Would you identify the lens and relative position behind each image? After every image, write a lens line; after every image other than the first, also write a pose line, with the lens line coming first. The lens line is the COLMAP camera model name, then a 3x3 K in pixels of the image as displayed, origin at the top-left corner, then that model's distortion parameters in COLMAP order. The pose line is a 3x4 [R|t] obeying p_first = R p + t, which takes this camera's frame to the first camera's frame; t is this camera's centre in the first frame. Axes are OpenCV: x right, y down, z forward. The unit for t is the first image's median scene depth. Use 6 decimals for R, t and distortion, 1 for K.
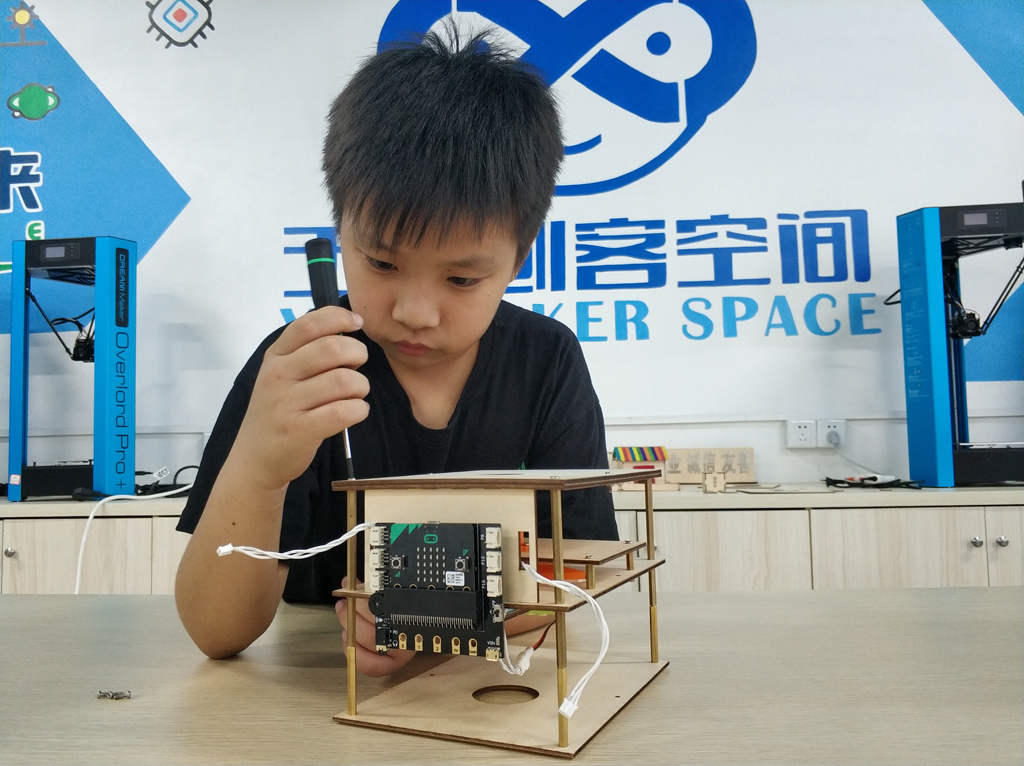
lens RADIAL K [[794.9, 0, 497.4], [0, 794.9, 413.1], [0, 0, 1]] dist [-0.025423, 0.007832]
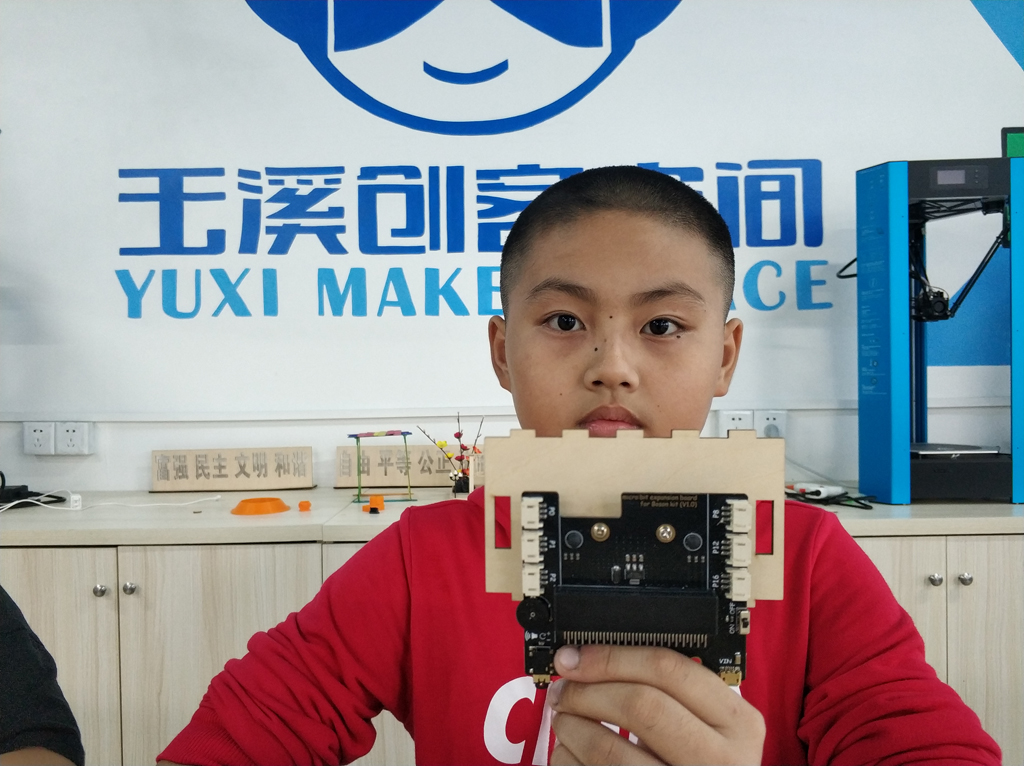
lens RADIAL K [[772.6, 0, 515.0], [0, 772.6, 407.1], [0, 0, 1]] dist [0.039968, -0.100220]
pose [[0.997919, 0.002044, 0.064451, 0.088713], [-0.006765, 0.997301, 0.073107, -0.052801], [-0.064128, -0.073390, 0.995239, 0.178017]]
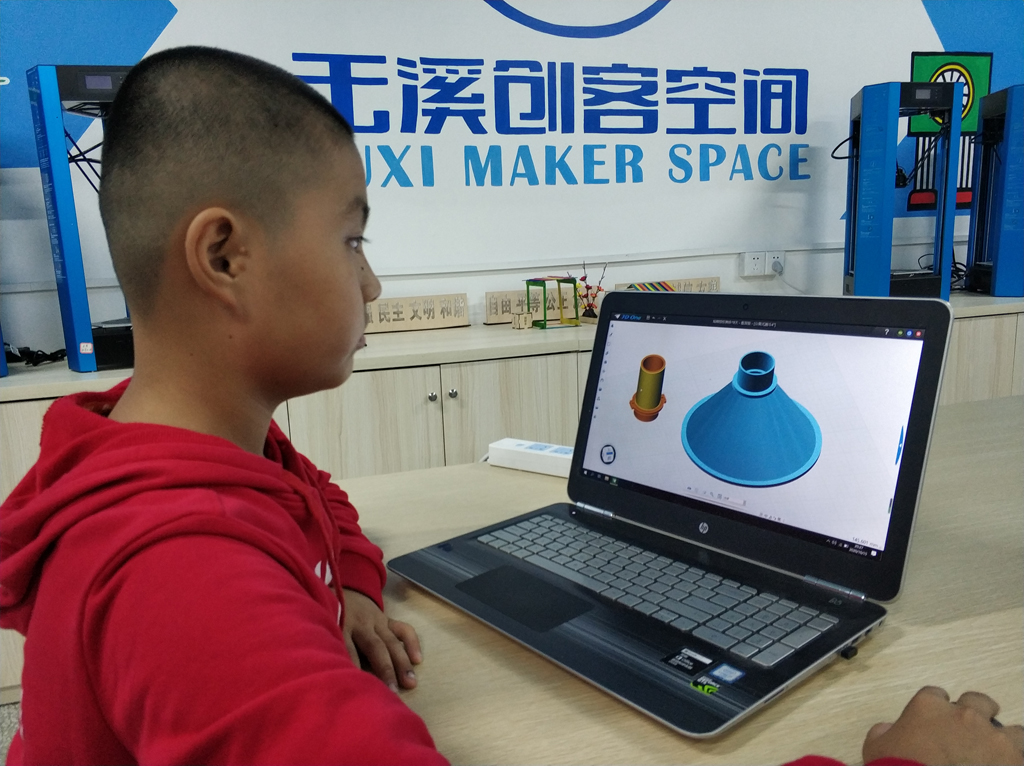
lens RADIAL K [[794.9, 0, 481.7], [0, 794.9, 407.7], [0, 0, 1]] dist [-0.025423, 0.007832]
pose [[0.927948, -0.097381, 0.359764, -0.456667], [0.008276, 0.970409, 0.241324, -0.055941], [-0.372619, -0.220959, 0.901295, 0.006333]]
